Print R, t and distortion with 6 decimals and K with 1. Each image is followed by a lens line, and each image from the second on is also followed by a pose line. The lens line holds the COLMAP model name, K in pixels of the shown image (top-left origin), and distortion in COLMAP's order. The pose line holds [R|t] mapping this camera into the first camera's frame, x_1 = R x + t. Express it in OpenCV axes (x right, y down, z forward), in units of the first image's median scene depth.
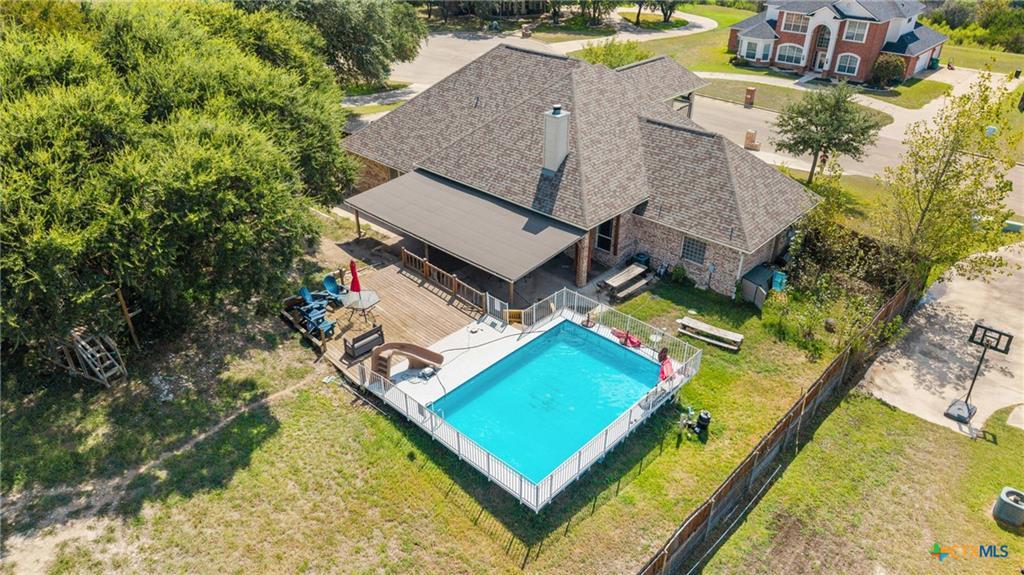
lens RADIAL K [[682.4, 0, 512.0], [0, 682.4, 287.5], [0, 0, 1]] dist [0.002454, -0.002260]
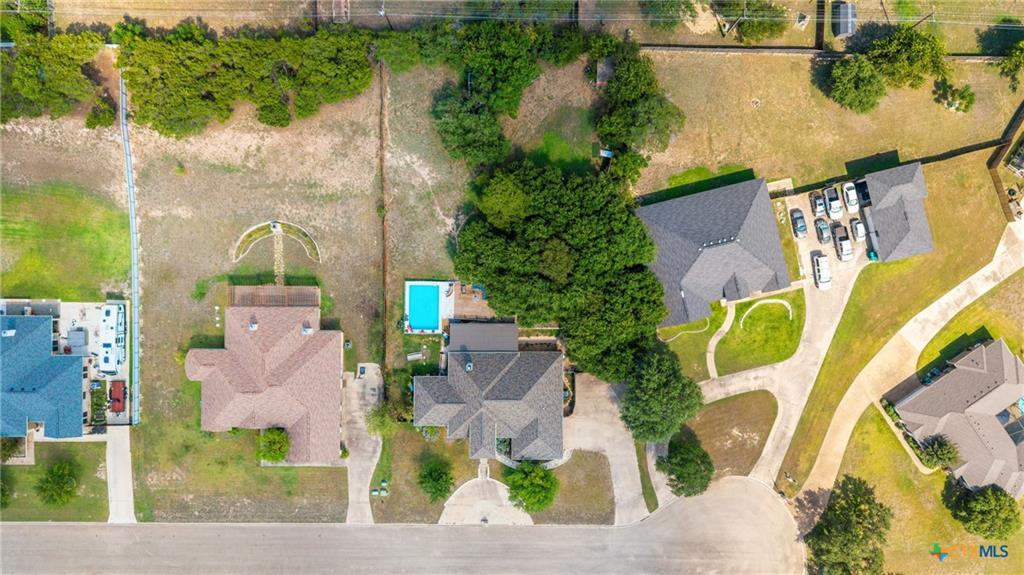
lens RADIAL K [[653.3, 0, 512.0], [0, 653.3, 287.5], [0, 0, 1]] dist [0.076228, -0.000663]
pose [[-0.733799, 0.679331, 0.006888, -0.523254], [-0.342366, -0.378535, 0.859940, -3.965616], [0.586791, 0.628666, 0.510348, -1.090570]]
